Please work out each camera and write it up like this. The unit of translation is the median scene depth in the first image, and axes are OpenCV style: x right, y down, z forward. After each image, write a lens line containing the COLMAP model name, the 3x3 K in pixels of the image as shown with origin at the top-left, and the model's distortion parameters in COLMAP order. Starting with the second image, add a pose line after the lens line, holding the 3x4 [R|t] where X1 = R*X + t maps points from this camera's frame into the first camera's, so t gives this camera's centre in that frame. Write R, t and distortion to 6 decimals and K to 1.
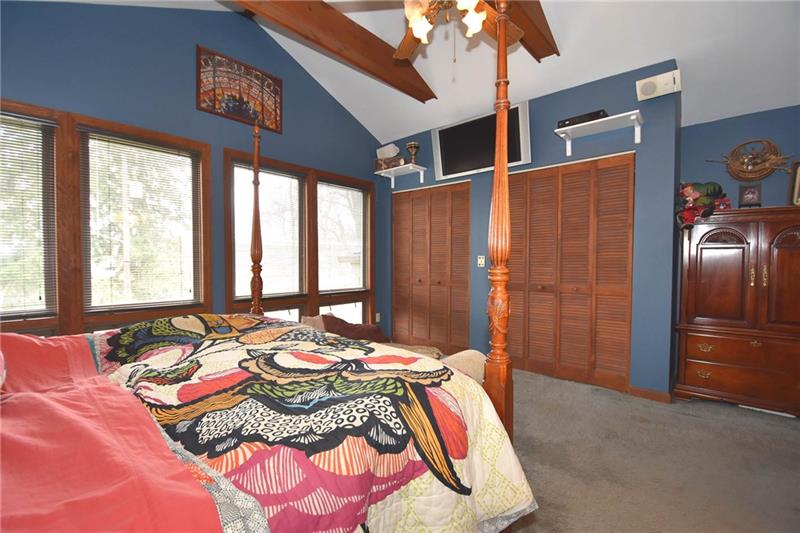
lens RADIAL K [[358.8, 0, 400.0], [0, 358.8, 266.5], [0, 0, 1]] dist [0.000591, -0.000197]
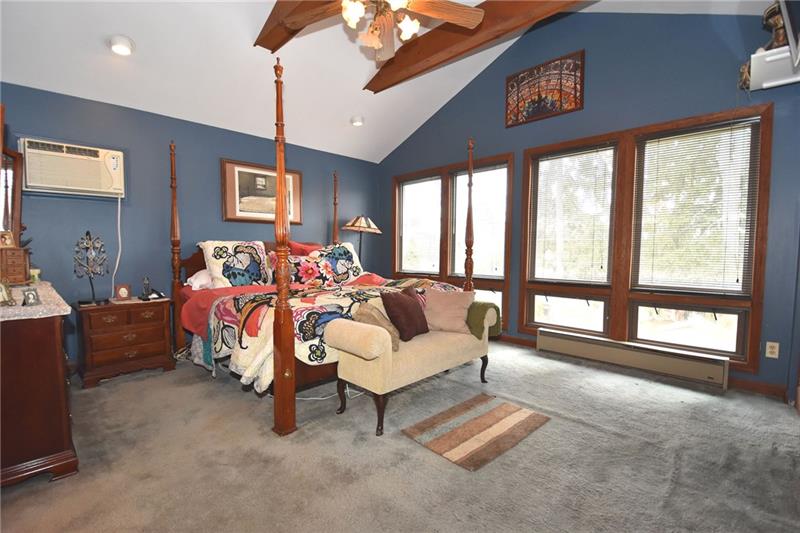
lens RADIAL K [[358.8, 0, 400.0], [0, 358.8, 266.5], [0, 0, 1]] dist [0.000591, -0.000197]
pose [[-0.049645, 0.050306, -0.997499, 0.693772], [-0.017541, 0.998533, 0.051231, -0.002843], [0.998613, 0.020040, -0.048690, 0.633168]]
